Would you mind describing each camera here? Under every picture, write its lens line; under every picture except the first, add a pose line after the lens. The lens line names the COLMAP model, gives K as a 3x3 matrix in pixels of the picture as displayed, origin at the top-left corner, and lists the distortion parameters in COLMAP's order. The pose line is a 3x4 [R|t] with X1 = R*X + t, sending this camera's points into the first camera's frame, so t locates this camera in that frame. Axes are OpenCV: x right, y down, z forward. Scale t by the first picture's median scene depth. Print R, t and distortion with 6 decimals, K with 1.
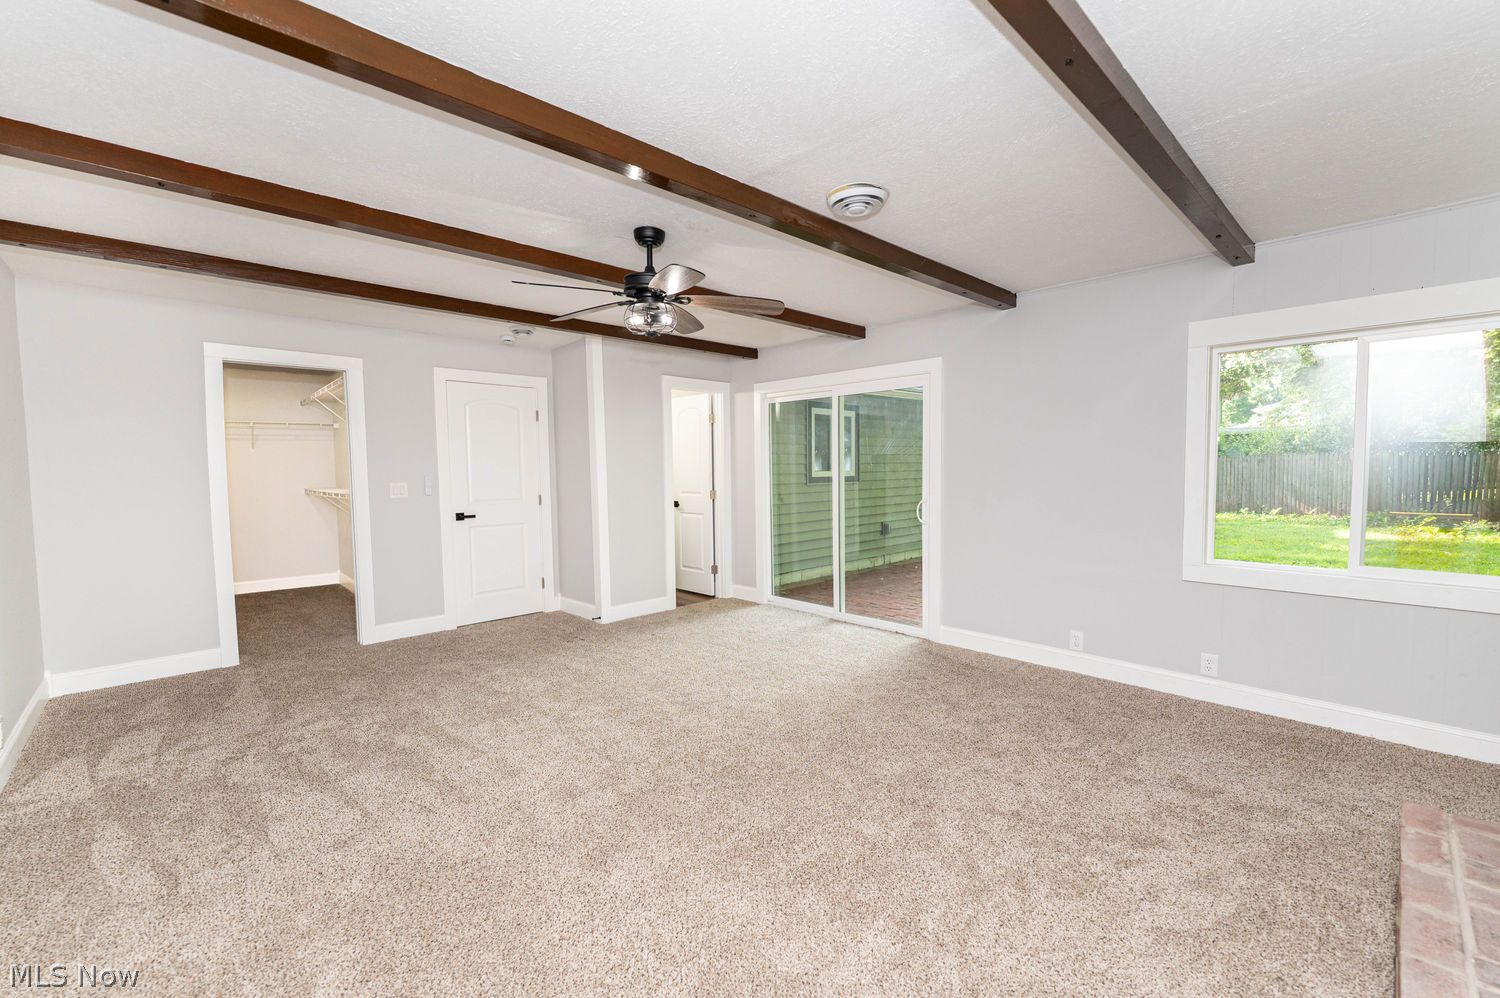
lens RADIAL K [[595.1, 0, 749.6], [0, 595.1, 501.8], [0, 0, 1]] dist [0.000179, 0.000115]
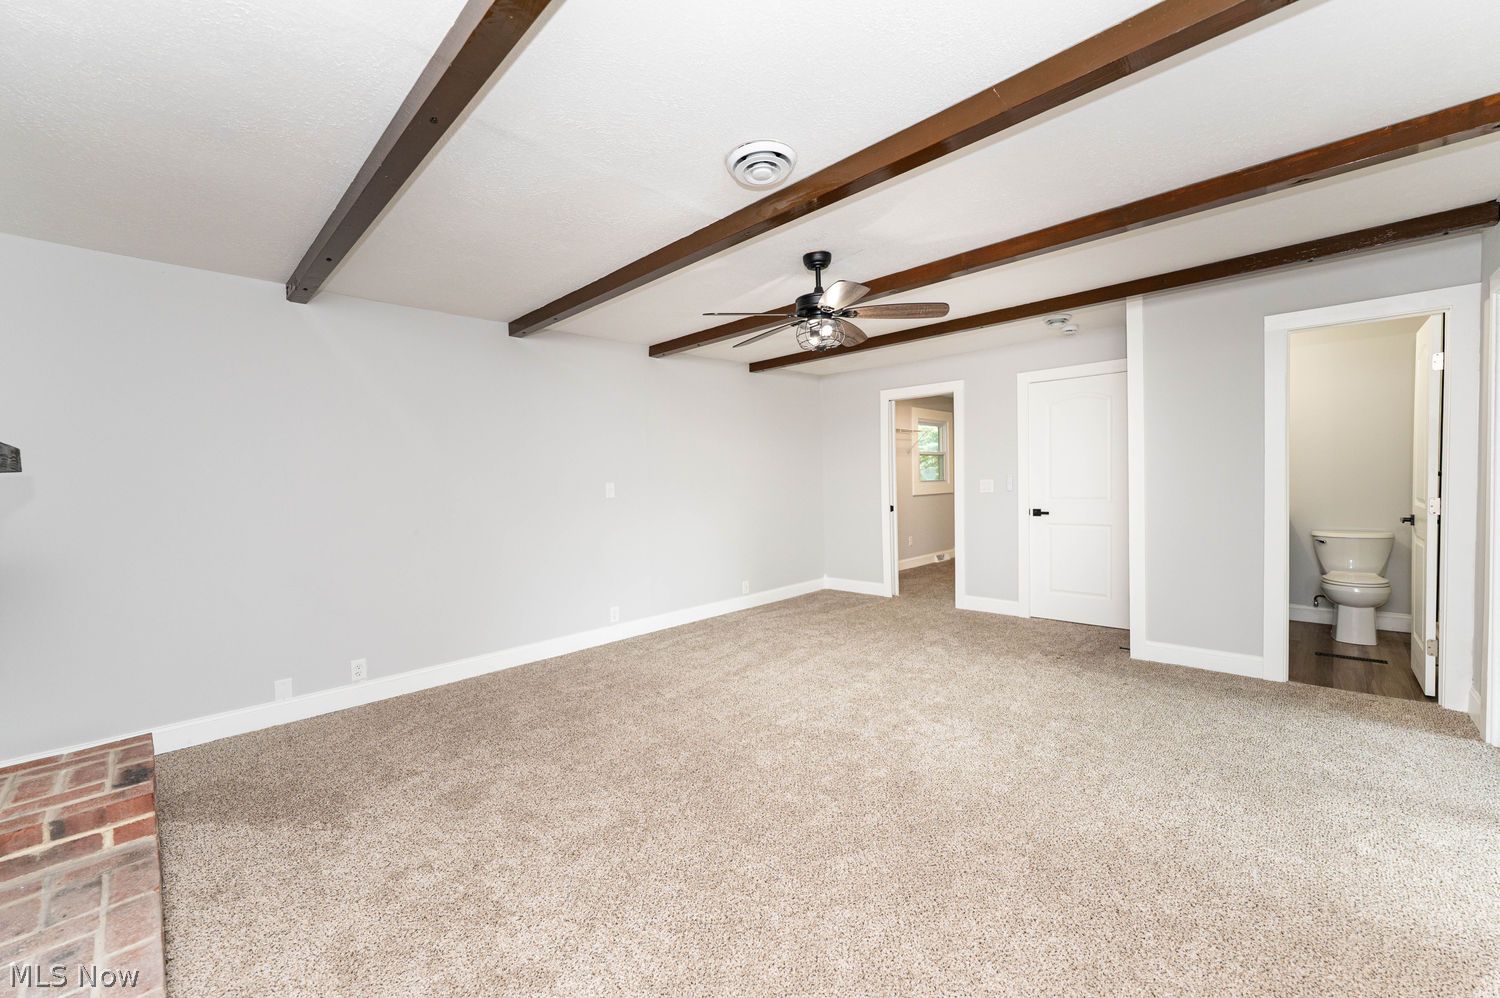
lens RADIAL K [[595.1, 0, 749.6], [0, 595.1, 501.8], [0, 0, 1]] dist [0.000179, 0.000115]
pose [[0.051981, 0.045581, -0.997607, 0.706502], [-0.031025, 0.998549, 0.044008, -0.032017], [0.998166, 0.028664, 0.053320, 0.616637]]
